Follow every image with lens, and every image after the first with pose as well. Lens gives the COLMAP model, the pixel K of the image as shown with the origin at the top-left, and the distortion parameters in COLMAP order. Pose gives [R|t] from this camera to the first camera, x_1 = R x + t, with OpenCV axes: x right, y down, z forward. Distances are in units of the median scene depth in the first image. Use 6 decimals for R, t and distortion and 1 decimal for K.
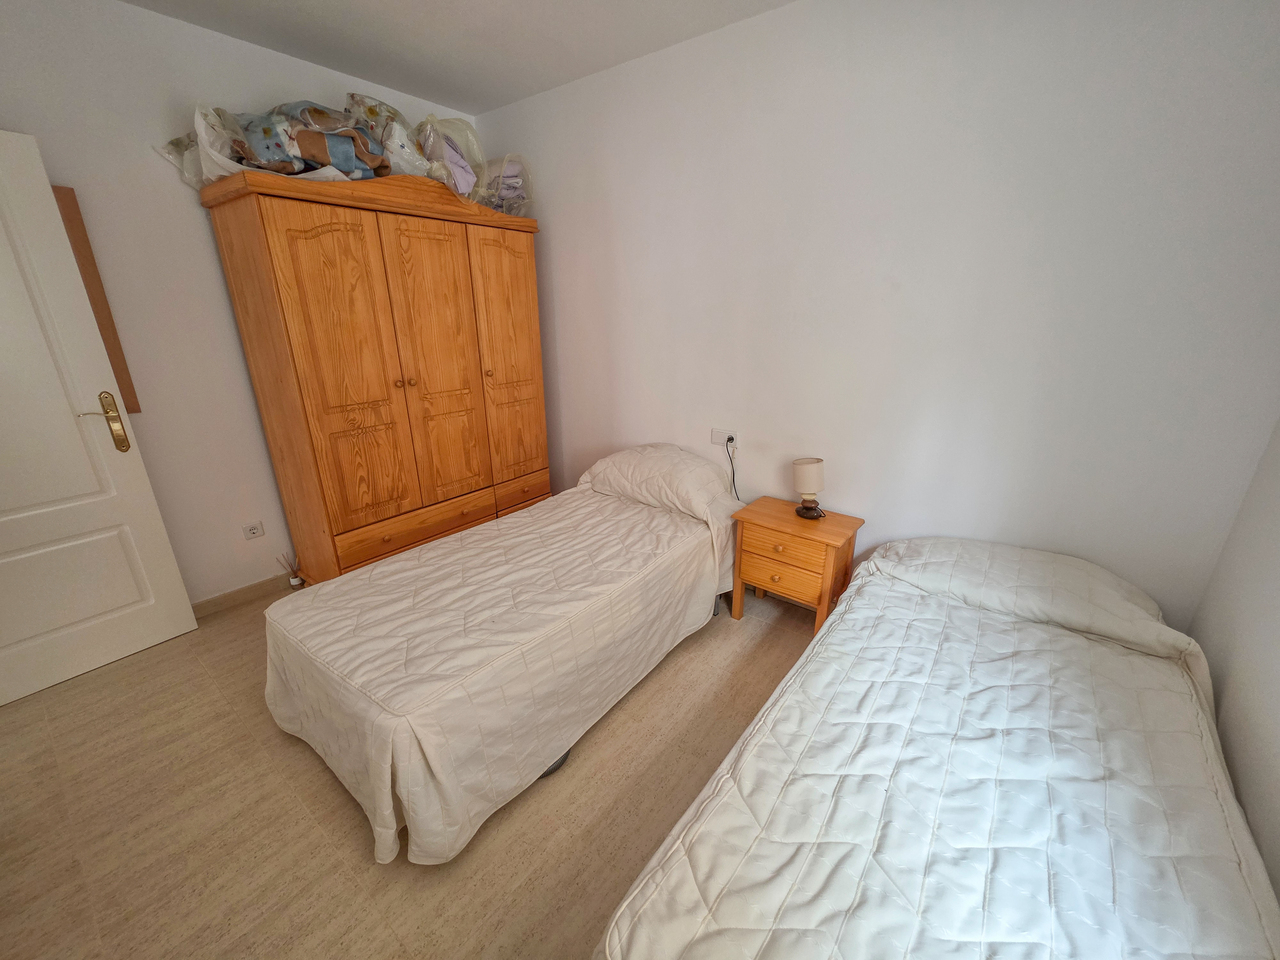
lens RADIAL K [[510.1, 0, 642.0], [0, 510.1, 487.4], [0, 0, 1]] dist [0.001319, 0.000040]
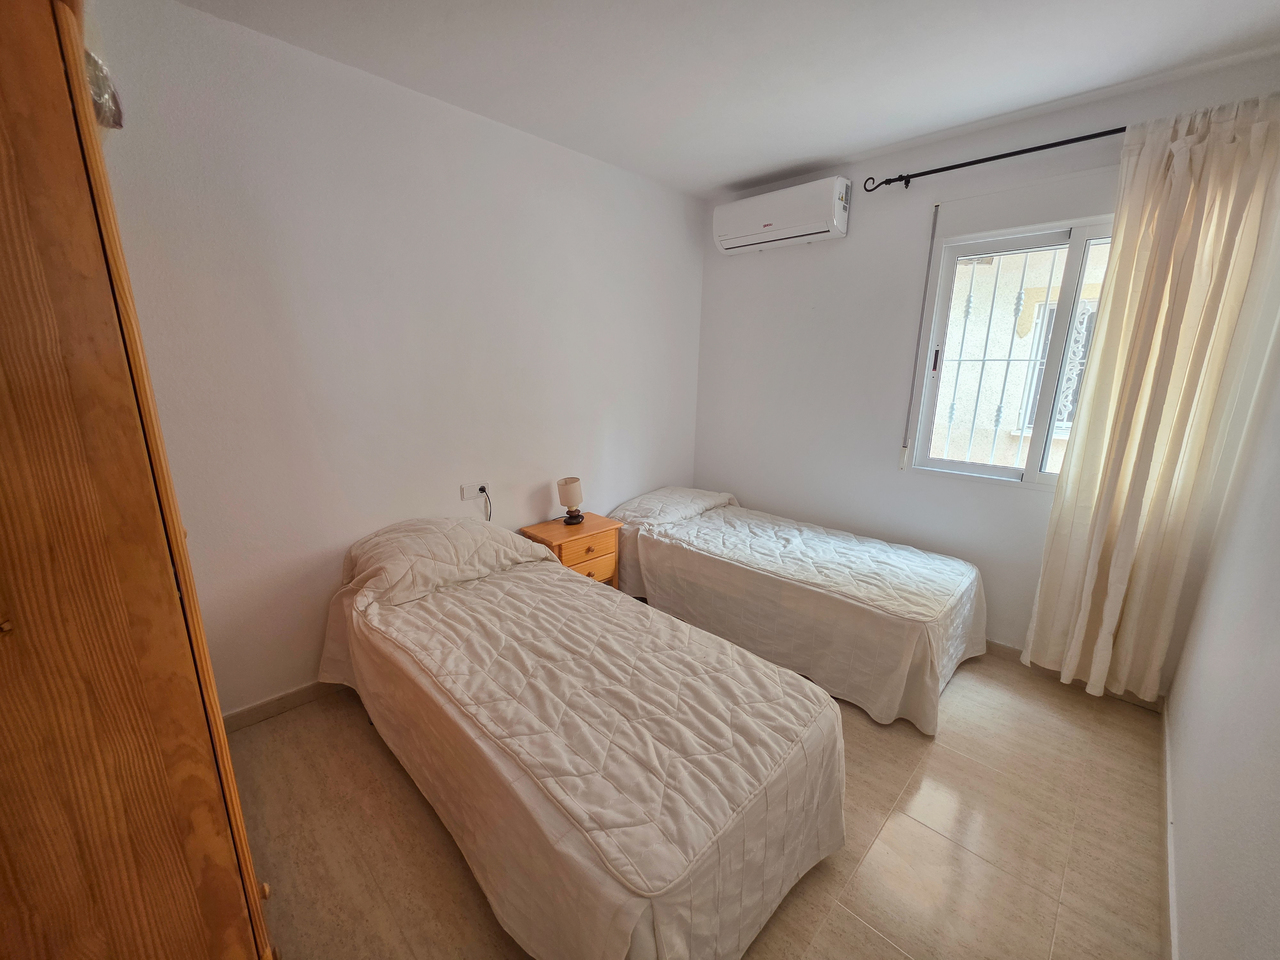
lens RADIAL K [[510.1, 0, 642.0], [0, 510.1, 487.4], [0, 0, 1]] dist [0.001319, 0.000040]
pose [[0.106220, -0.229026, 0.967608, -0.893392], [0.318607, 0.929645, 0.185065, -0.214254], [-0.941917, 0.288629, 0.171716, 0.607401]]
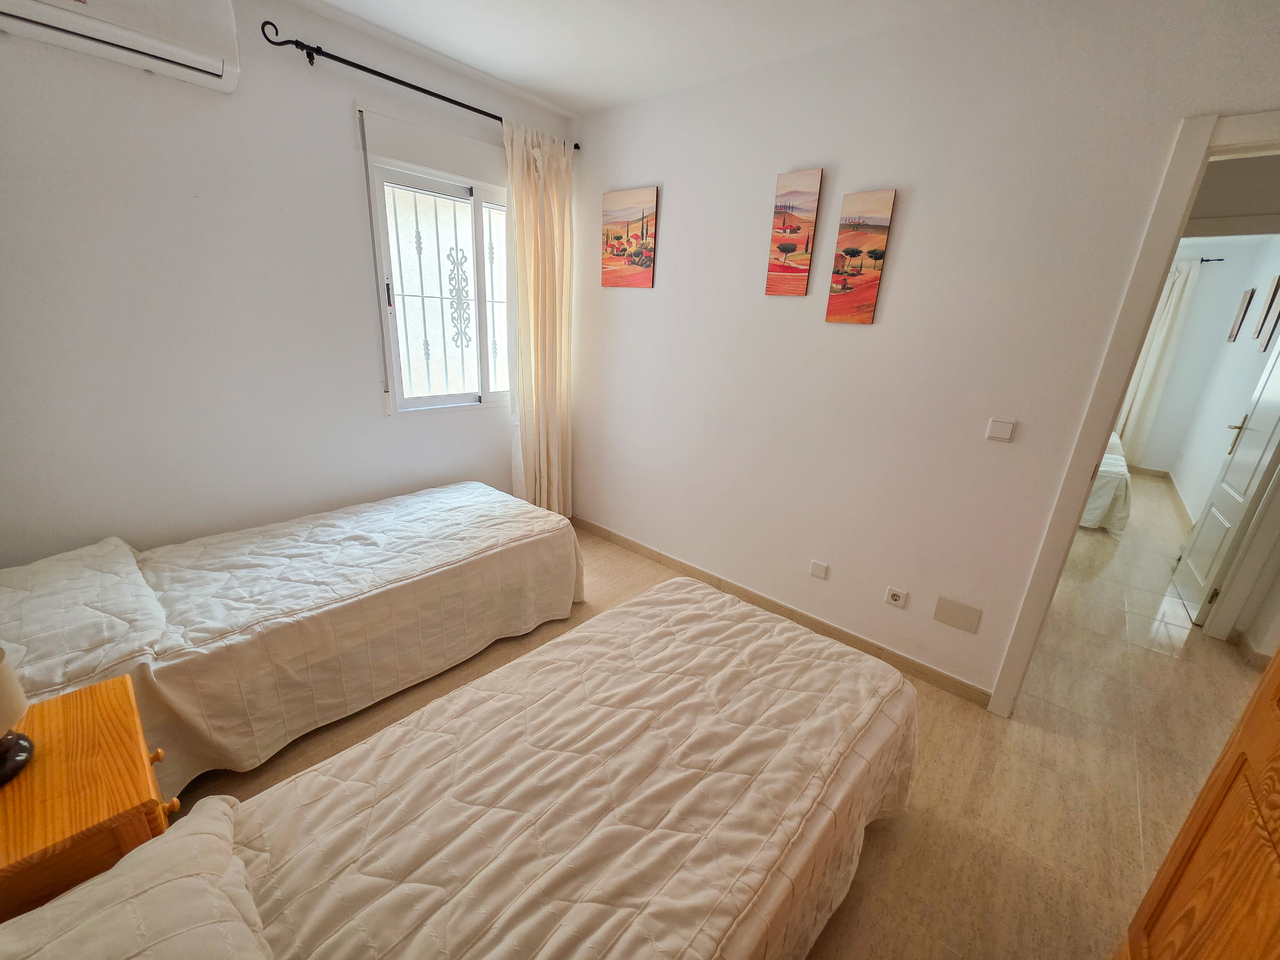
lens RADIAL K [[510.1, 0, 642.0], [0, 510.1, 487.4], [0, 0, 1]] dist [0.001319, 0.000040]
pose [[-0.997132, -0.067340, 0.034529, -0.220451], [-0.031804, 0.786920, 0.616234, -0.426880], [-0.068669, 0.613369, -0.786805, 1.183974]]
